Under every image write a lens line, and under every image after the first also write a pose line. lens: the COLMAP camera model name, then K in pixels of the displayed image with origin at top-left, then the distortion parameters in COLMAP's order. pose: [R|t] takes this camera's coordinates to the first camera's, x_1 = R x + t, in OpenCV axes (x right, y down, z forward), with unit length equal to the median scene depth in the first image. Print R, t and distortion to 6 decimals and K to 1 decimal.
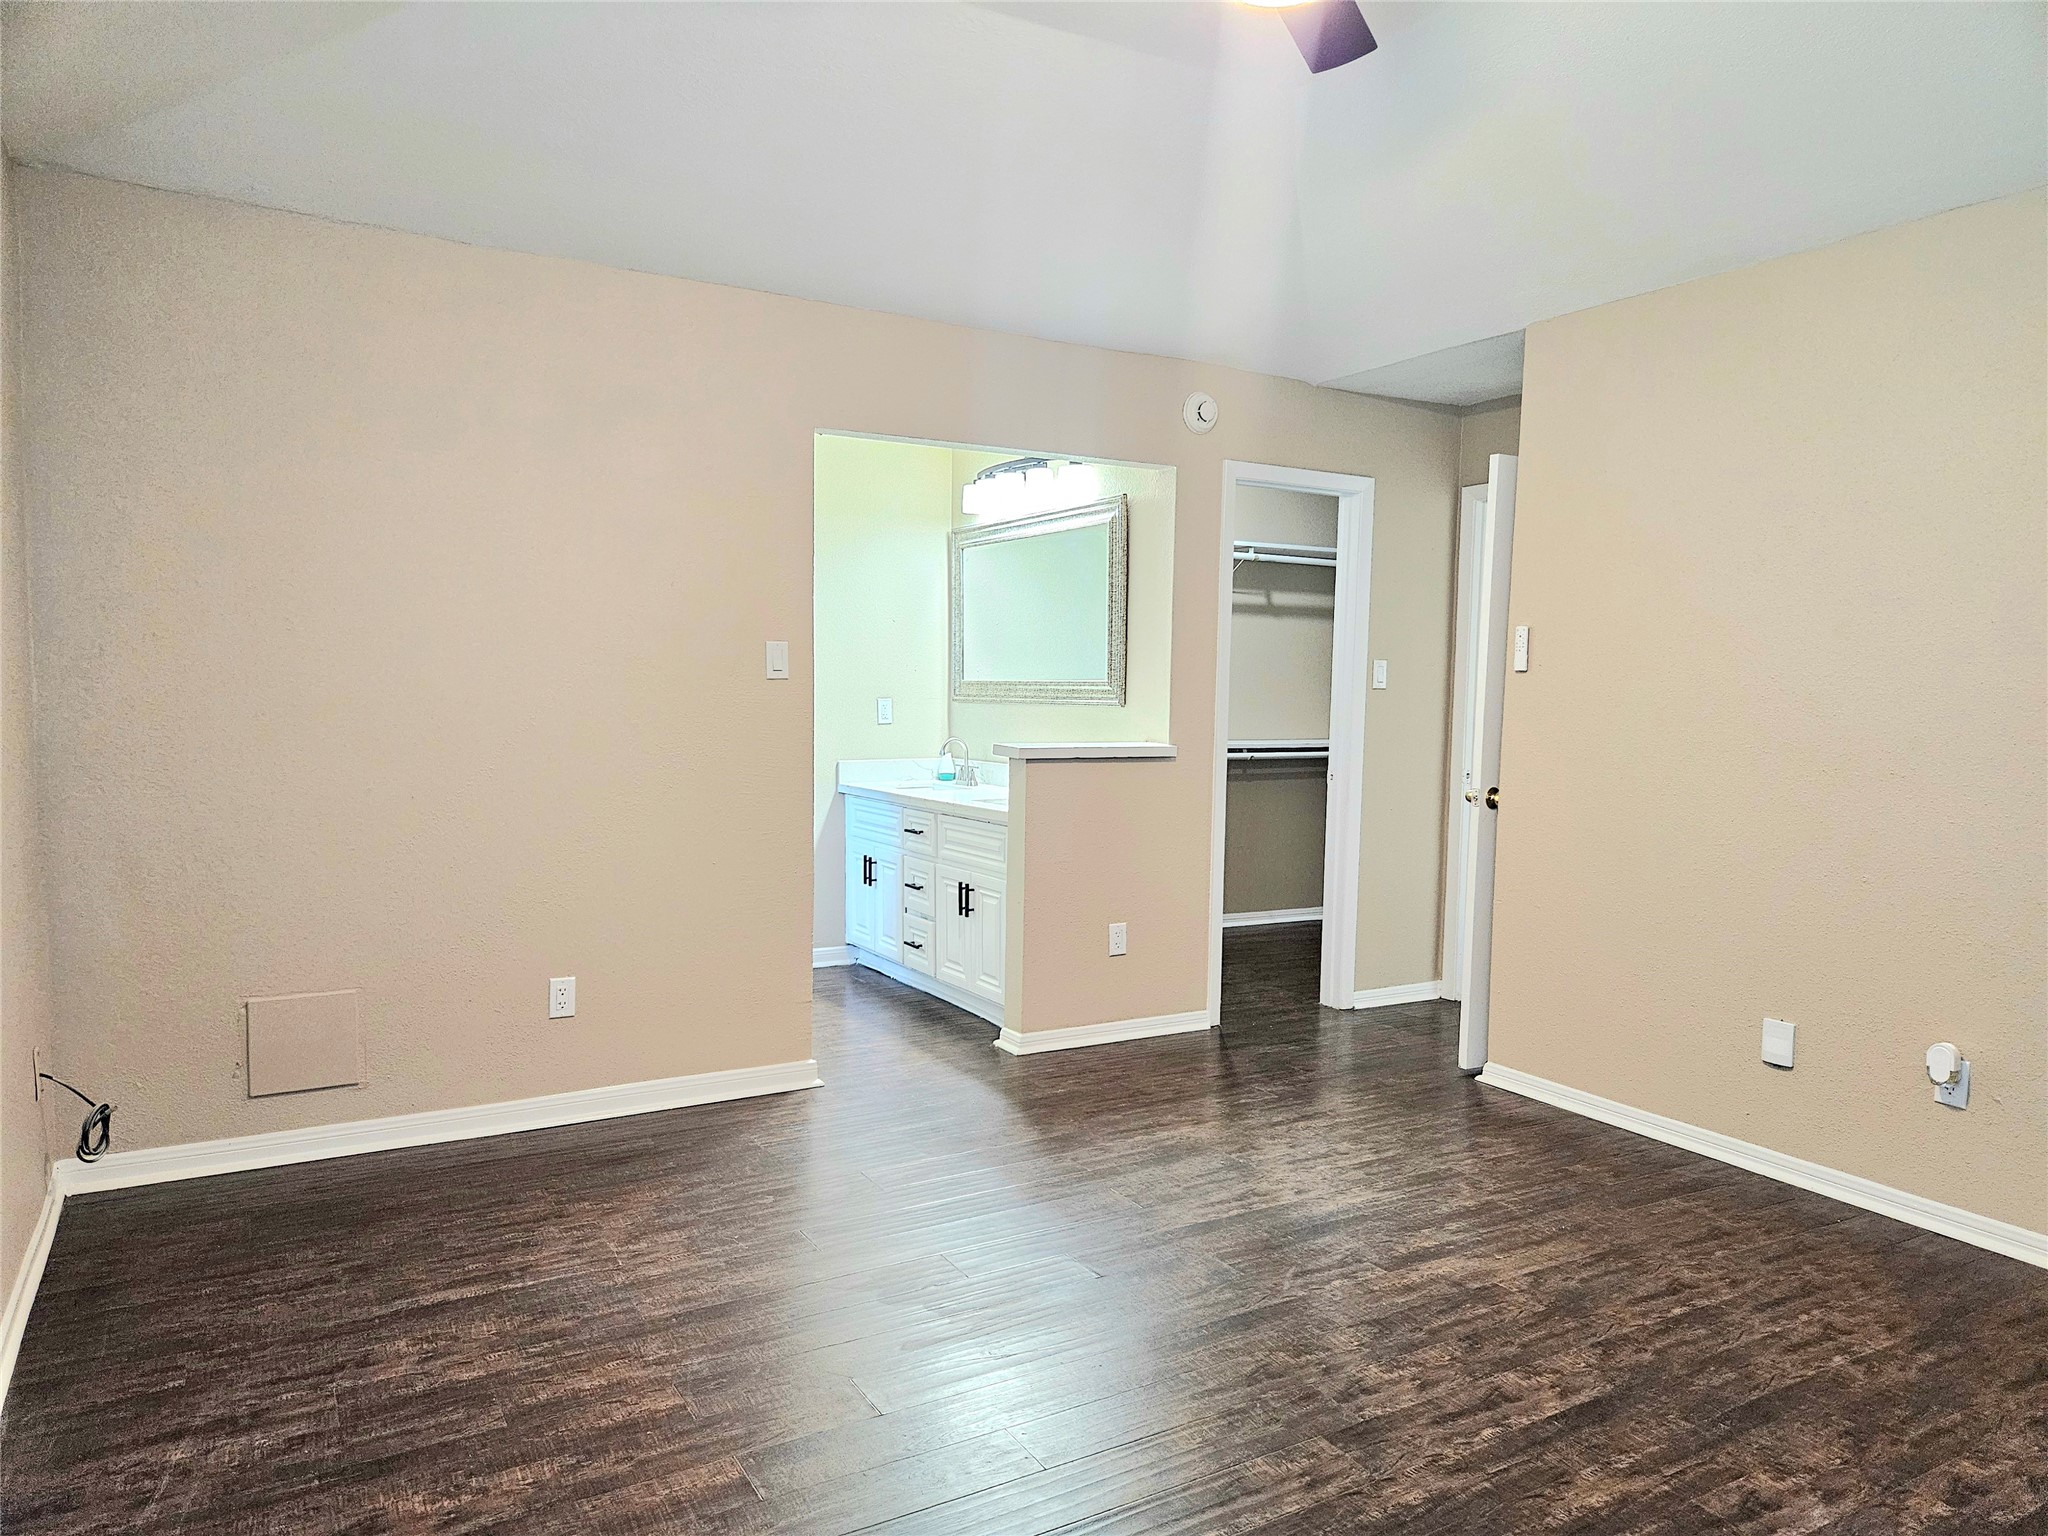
lens RADIAL K [[1331.6, 0, 1032.4], [0, 1331.6, 751.9], [0, 0, 1]] dist [0.065653, -0.047342]
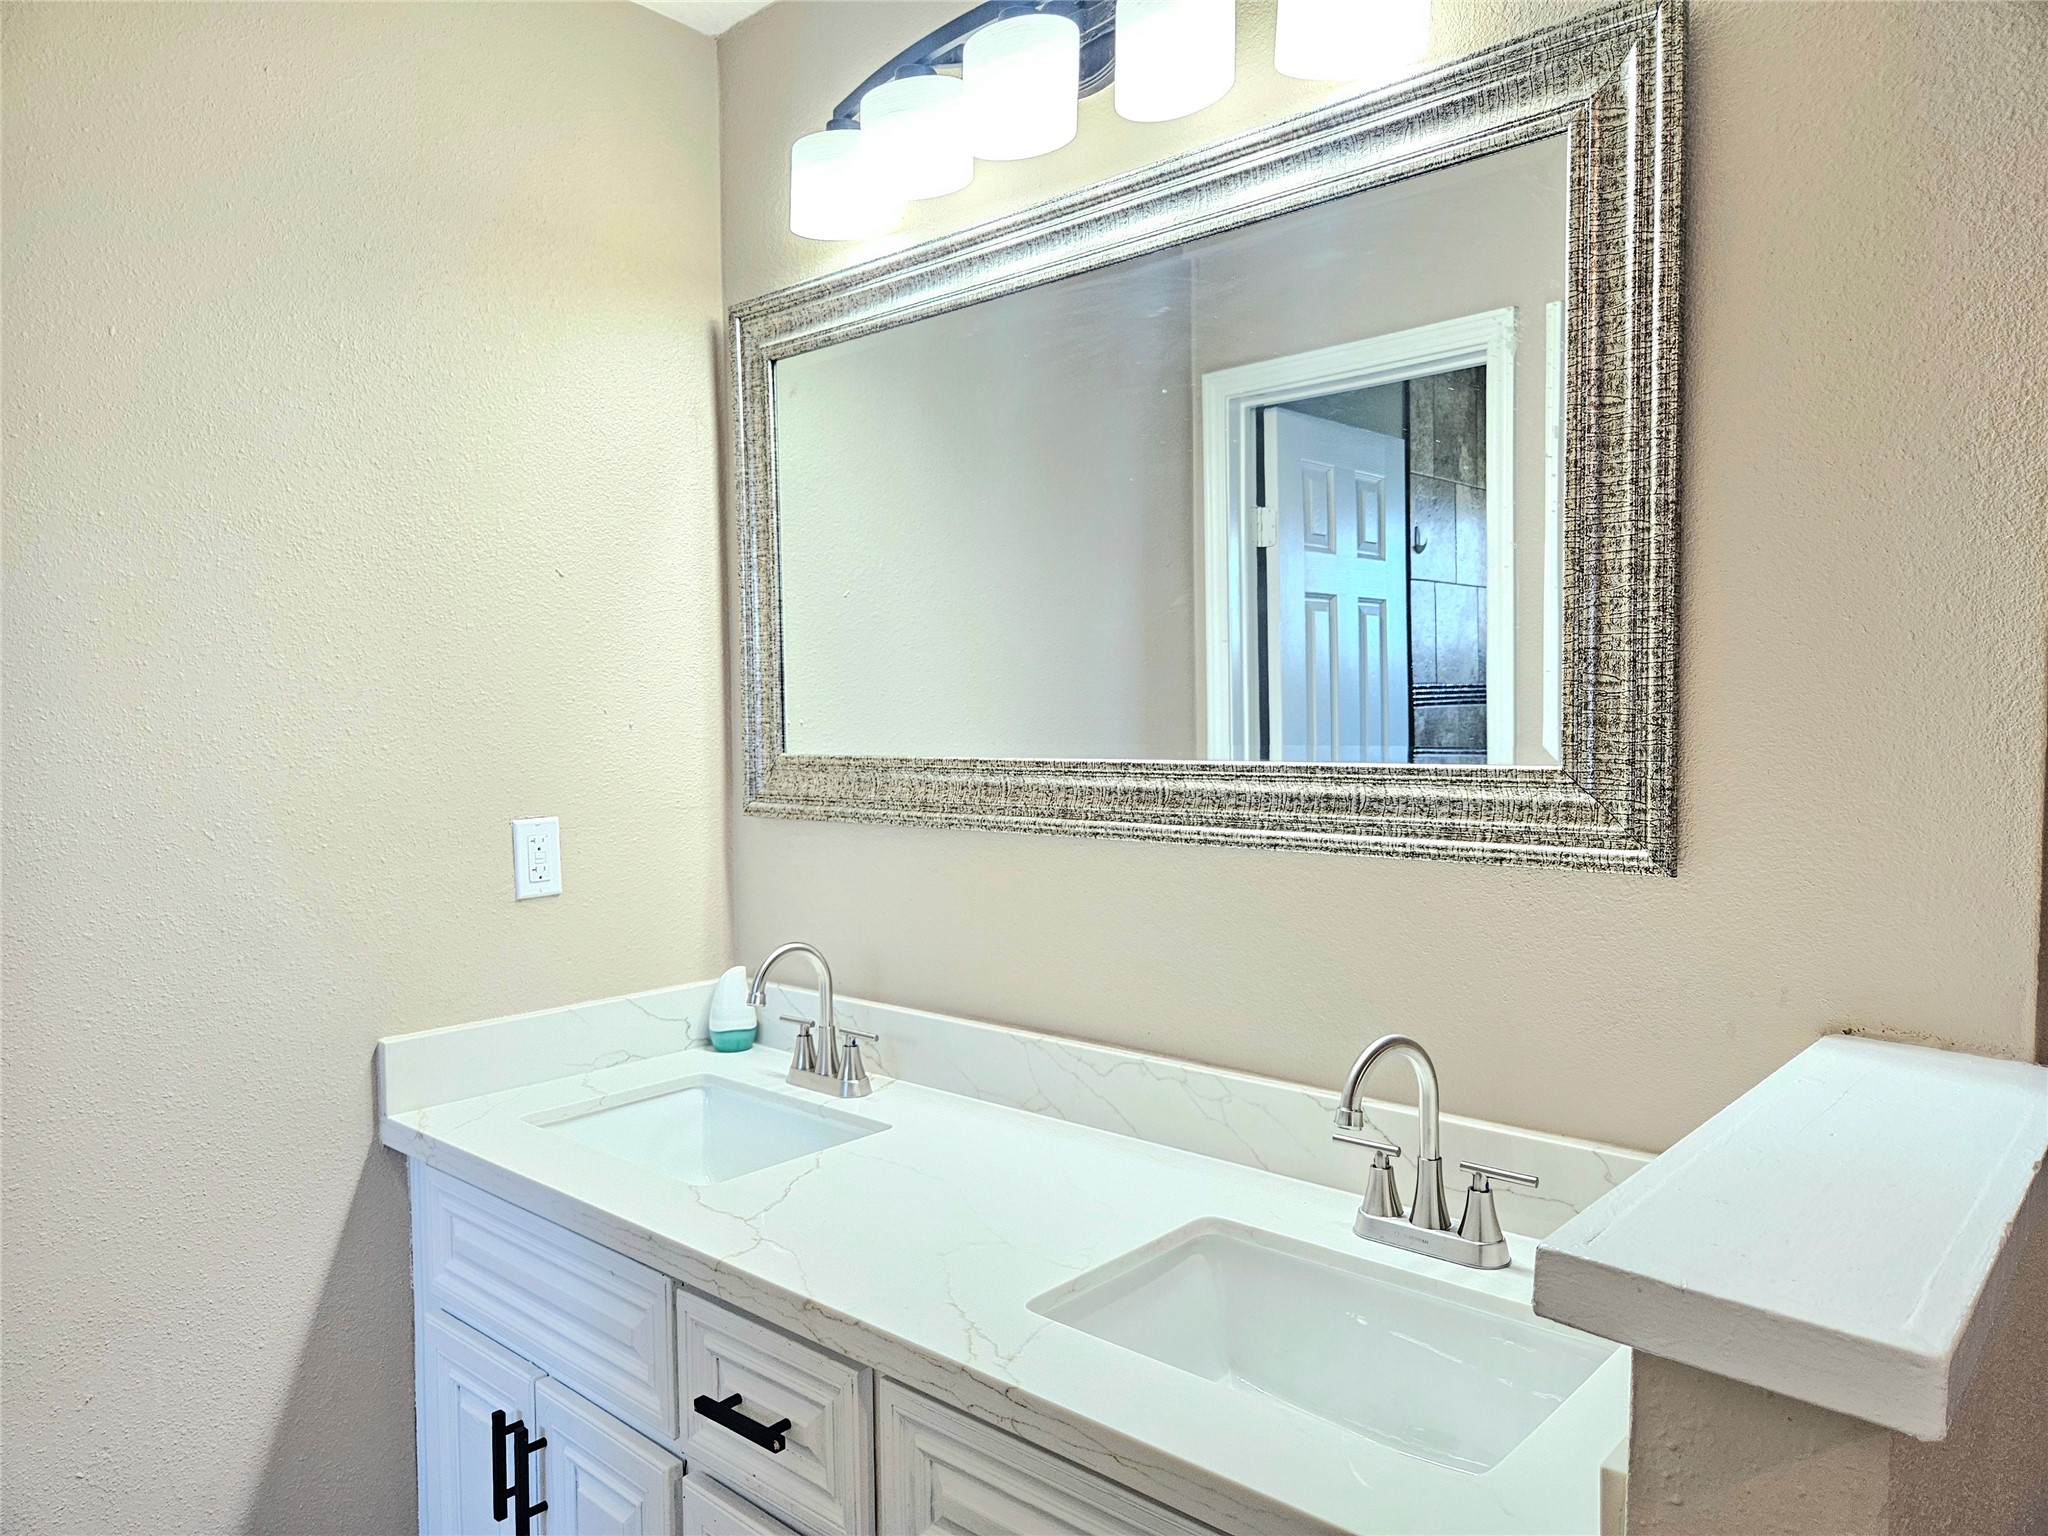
lens RADIAL K [[1331.6, 0, 1032.4], [0, 1331.6, 751.9], [0, 0, 1]] dist [0.065653, -0.047342]
pose [[0.949621, -0.037296, 0.311174, -0.098370], [0.040783, 0.999157, -0.004705, -0.050477], [-0.310736, 0.017159, 0.950341, 0.666676]]
